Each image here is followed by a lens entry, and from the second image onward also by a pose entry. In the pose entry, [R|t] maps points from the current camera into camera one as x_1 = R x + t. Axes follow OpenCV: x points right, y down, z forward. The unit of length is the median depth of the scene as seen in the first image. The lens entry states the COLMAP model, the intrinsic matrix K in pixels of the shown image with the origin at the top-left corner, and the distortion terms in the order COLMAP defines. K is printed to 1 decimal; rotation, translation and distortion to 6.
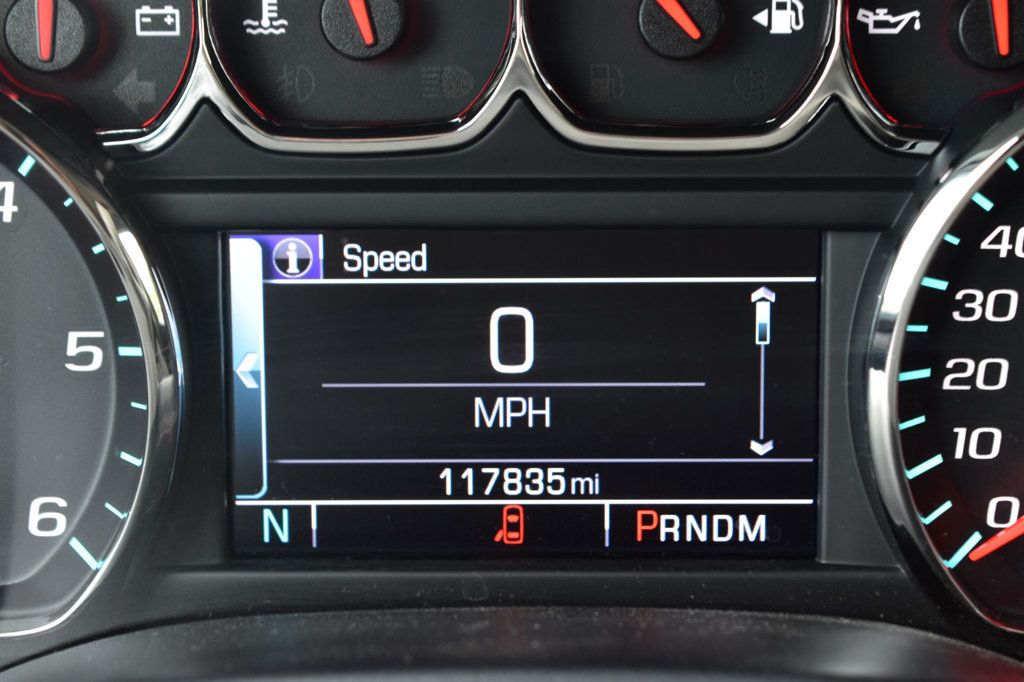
lens RADIAL K [[2318.6, 0, 512.5], [0, 2318.6, 346.9], [0, 0, 1]] dist [0.033551, 0.000000]
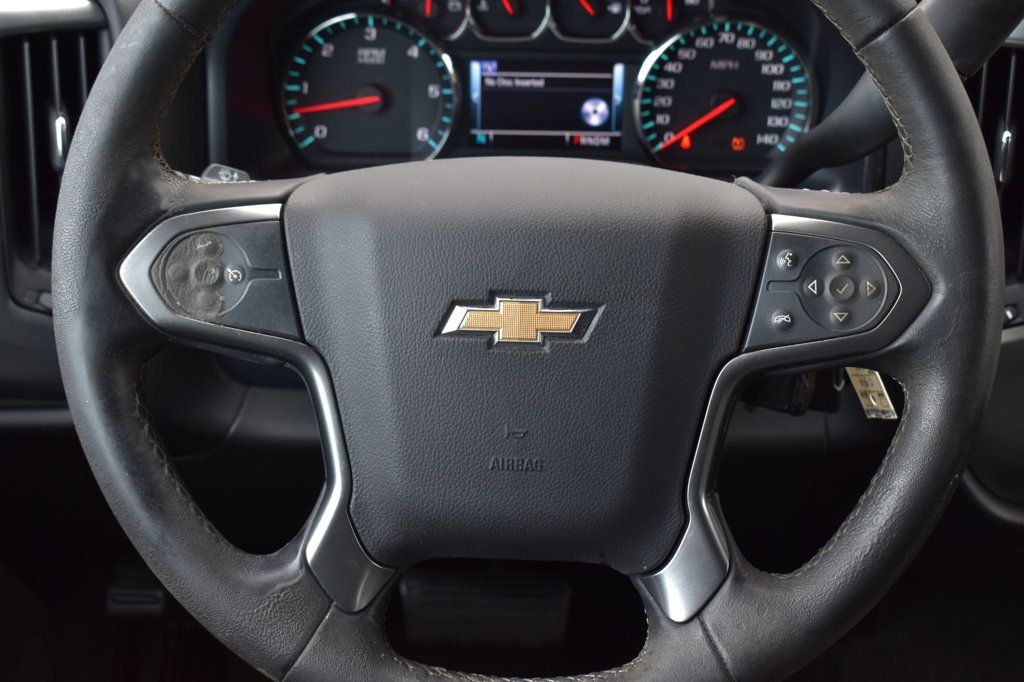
lens RADIAL K [[1670.7, 0, 510.6], [0, 1670.7, 338.5], [0, 0, 1]] dist [-0.006964, 0.000000]
pose [[0.997231, 0.032118, -0.067073, 0.146319], [-0.029636, 0.998850, 0.037679, 0.310151], [0.068206, -0.035587, 0.997036, -1.819192]]
